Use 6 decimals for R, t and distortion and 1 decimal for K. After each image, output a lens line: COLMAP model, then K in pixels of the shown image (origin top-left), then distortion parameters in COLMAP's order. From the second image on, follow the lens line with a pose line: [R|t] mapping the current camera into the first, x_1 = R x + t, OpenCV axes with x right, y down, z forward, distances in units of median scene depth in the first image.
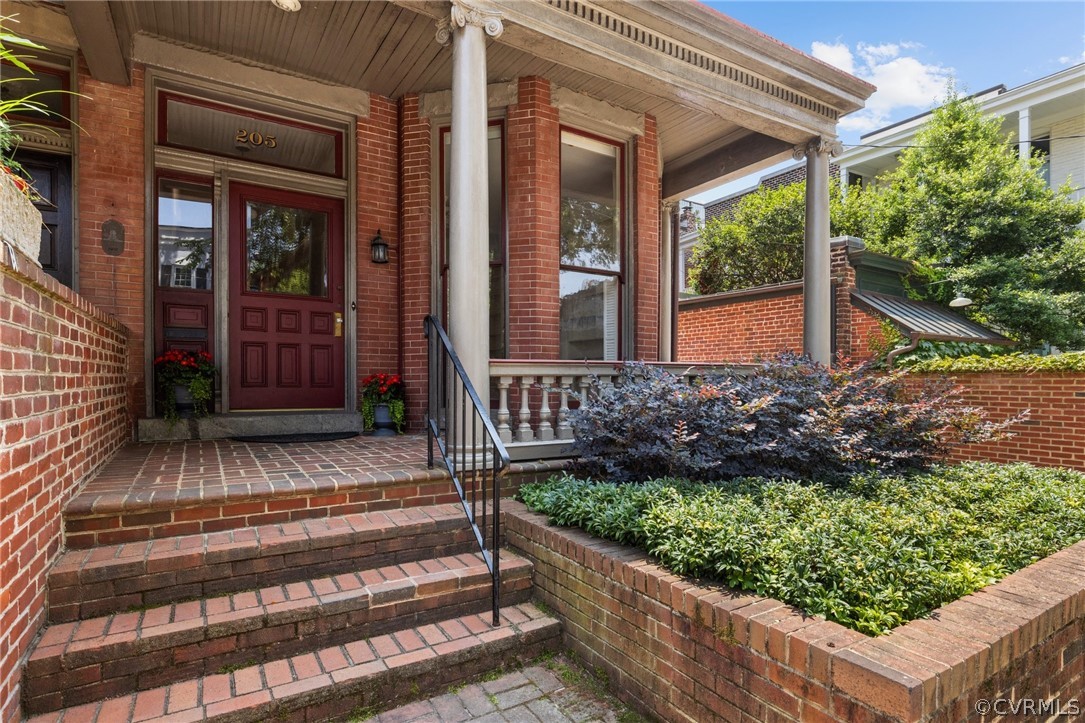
lens RADIAL K [[553.9, 0, 546.5], [0, 553.9, 383.9], [0, 0, 1]] dist [-0.001630, 0.001060]
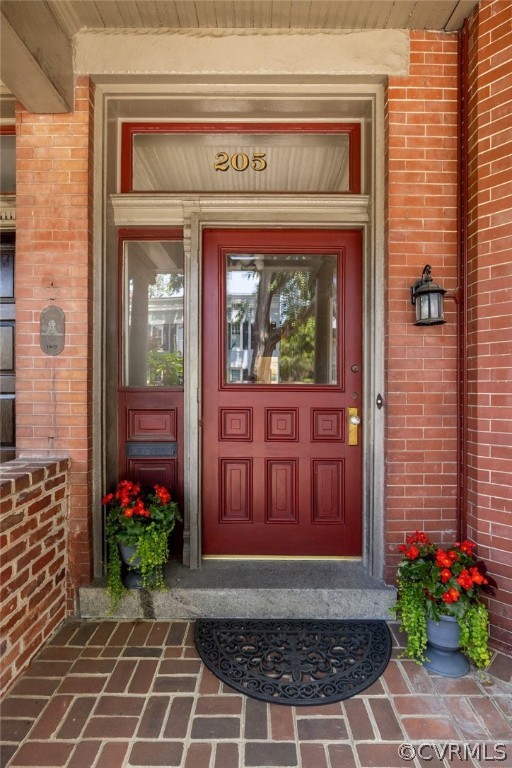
lens RADIAL K [[392.0, 0, 254.1], [0, 392.0, 386.6], [0, 0, 1]] dist [-0.001630, 0.001060]
pose [[0.843626, -0.000534, -0.536931, -0.238648], [-0.006501, 0.999916, -0.011209, -0.152559], [0.536891, 0.012947, 0.843552, 0.579464]]
